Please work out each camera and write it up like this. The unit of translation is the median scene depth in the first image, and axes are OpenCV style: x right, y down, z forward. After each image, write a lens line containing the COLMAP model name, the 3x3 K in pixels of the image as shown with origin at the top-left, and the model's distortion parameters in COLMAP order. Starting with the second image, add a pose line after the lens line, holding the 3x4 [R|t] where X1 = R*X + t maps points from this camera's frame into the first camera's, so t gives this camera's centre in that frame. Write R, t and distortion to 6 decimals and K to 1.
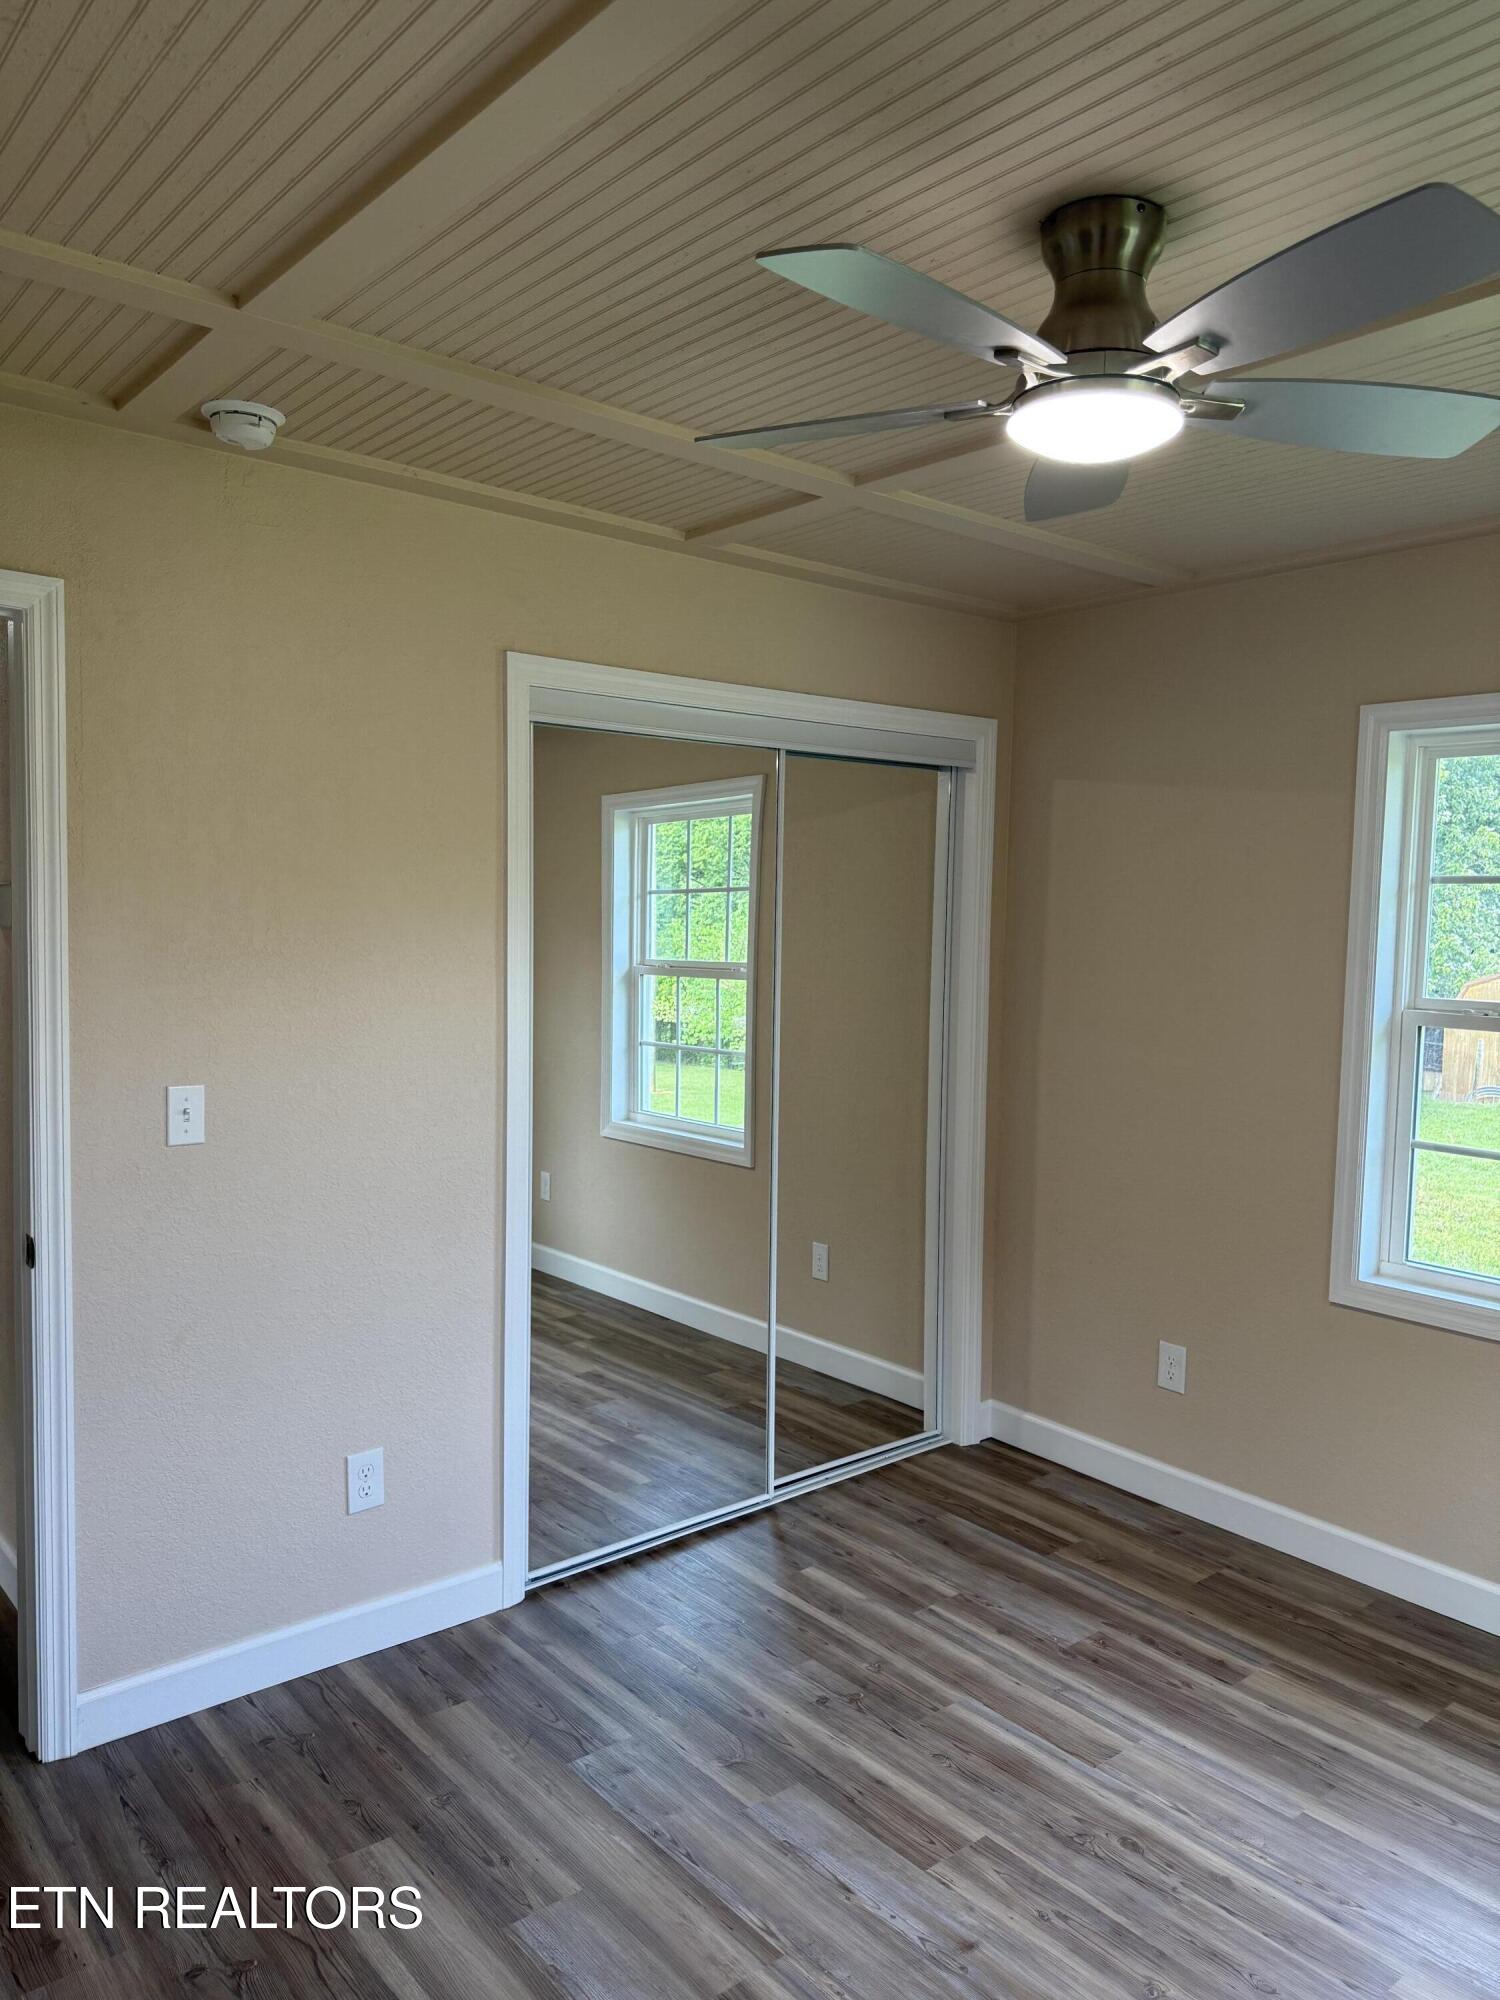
lens RADIAL K [[1421.6, 0, 746.2], [0, 1421.6, 1017.1], [0, 0, 1]] dist [0.060717, -0.048211]
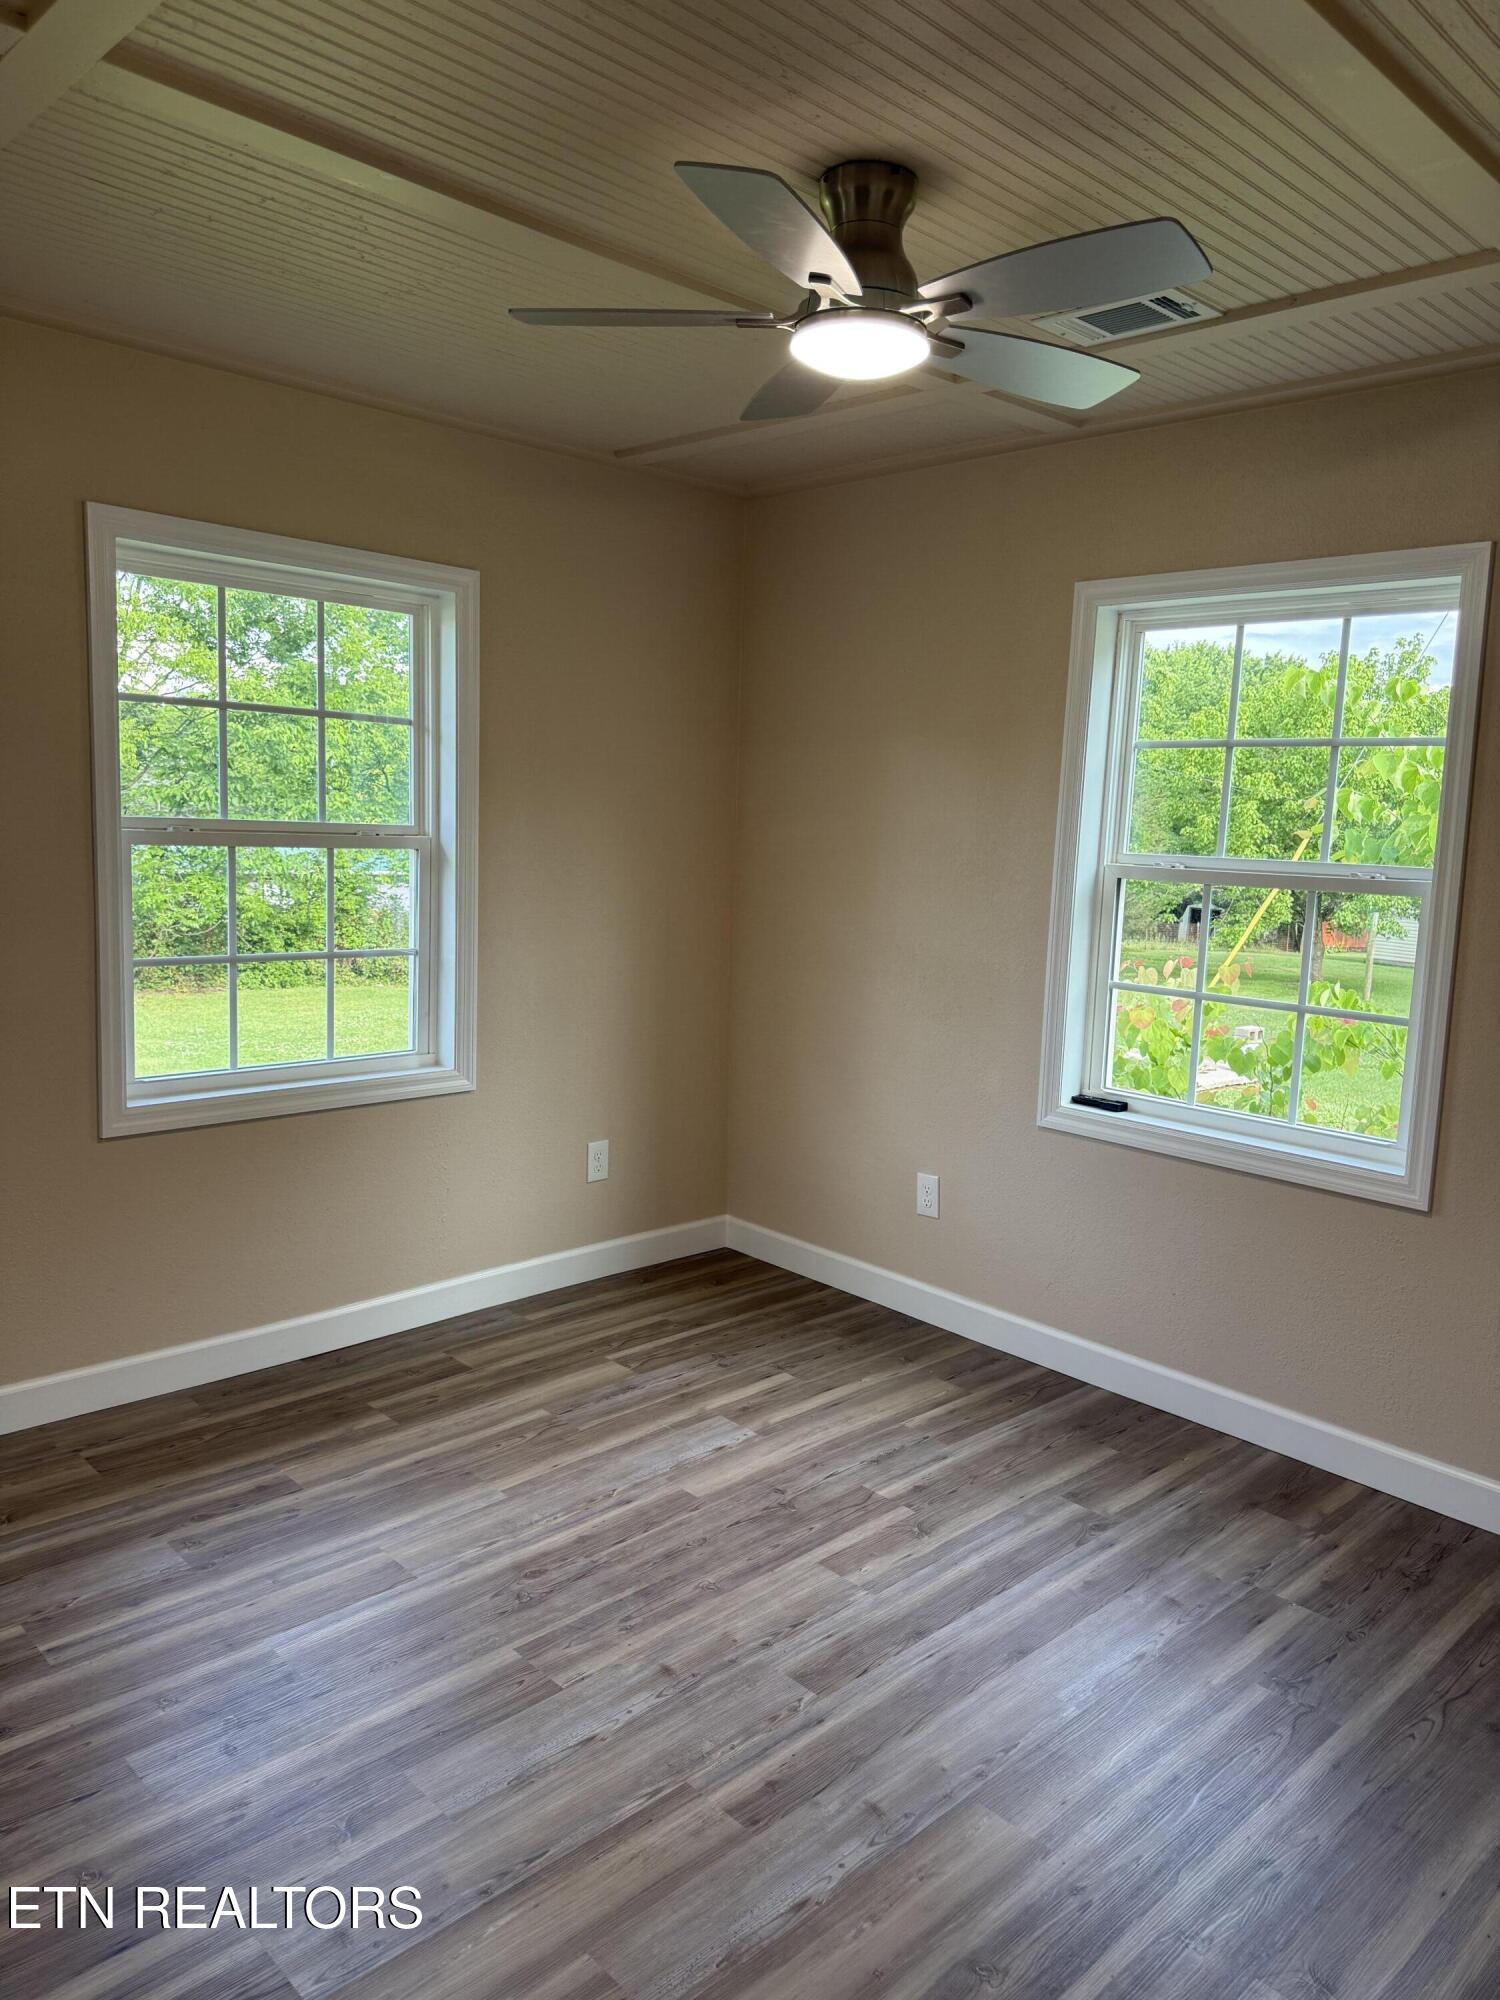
lens RADIAL K [[1421.6, 0, 755.4], [0, 1421.6, 1009.4], [0, 0, 1]] dist [0.060717, -0.048211]
pose [[-0.080849, -0.155028, 0.984596, -0.699880], [0.027231, 0.987118, 0.157661, -0.031874], [-0.996354, 0.039558, -0.075586, 0.797543]]
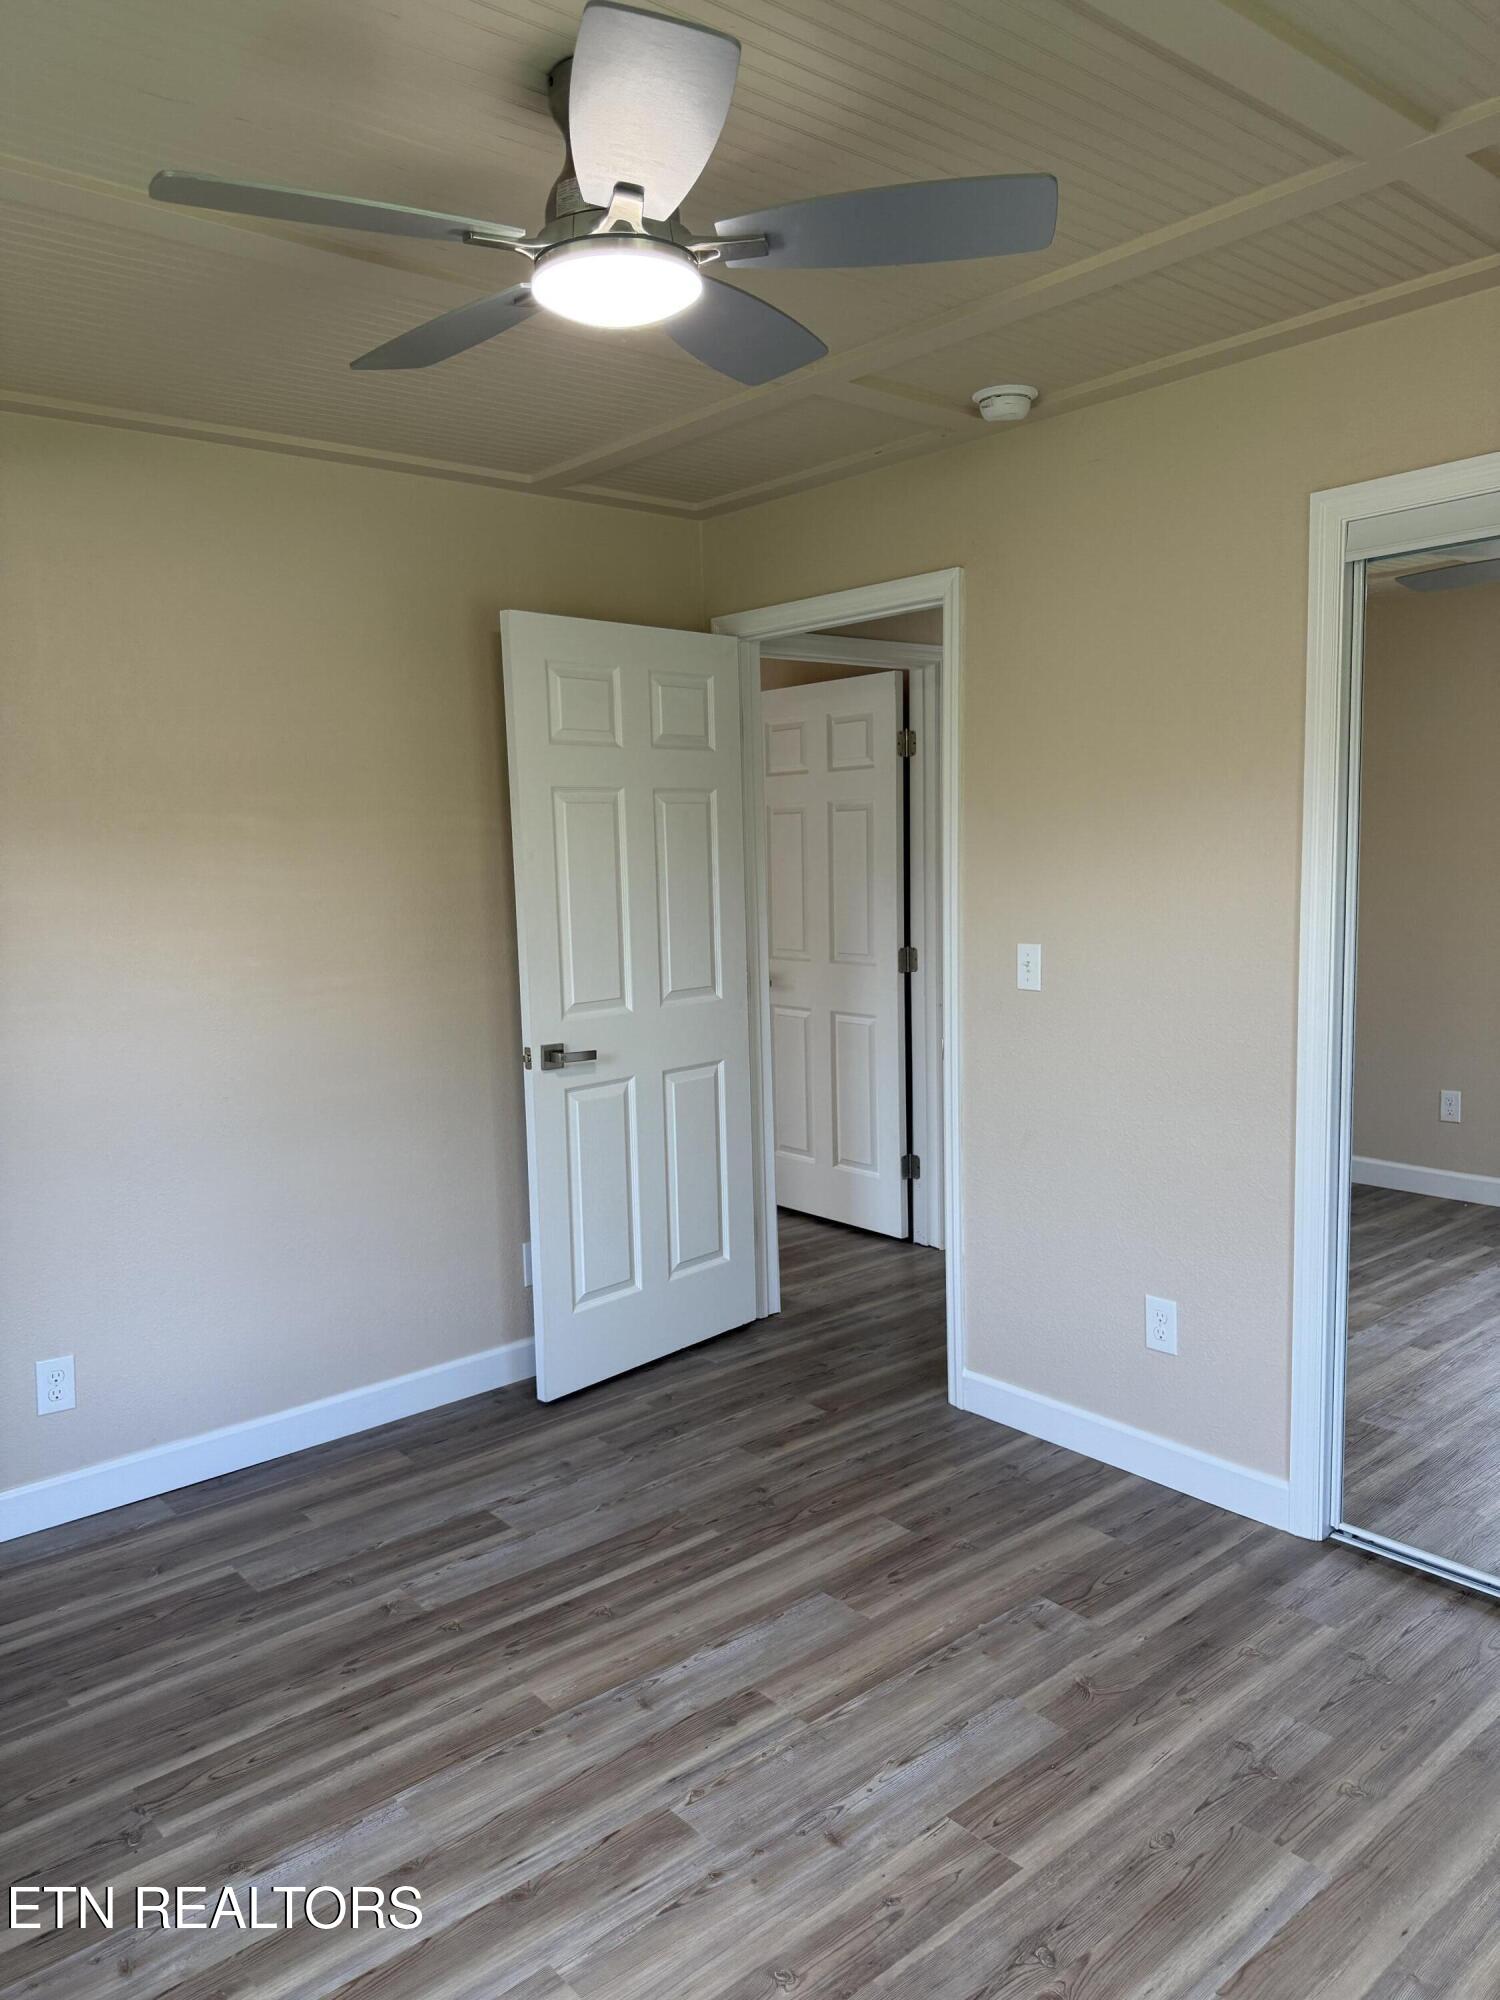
lens RADIAL K [[1421.6, 0, 739.6], [0, 1421.6, 995.4], [0, 0, 1]] dist [0.060717, -0.048211]
pose [[0.009119, 0.086750, -0.996188, 0.862323], [-0.037984, 0.995541, 0.086346, -0.006654], [0.999237, 0.037052, 0.012373, 0.723129]]
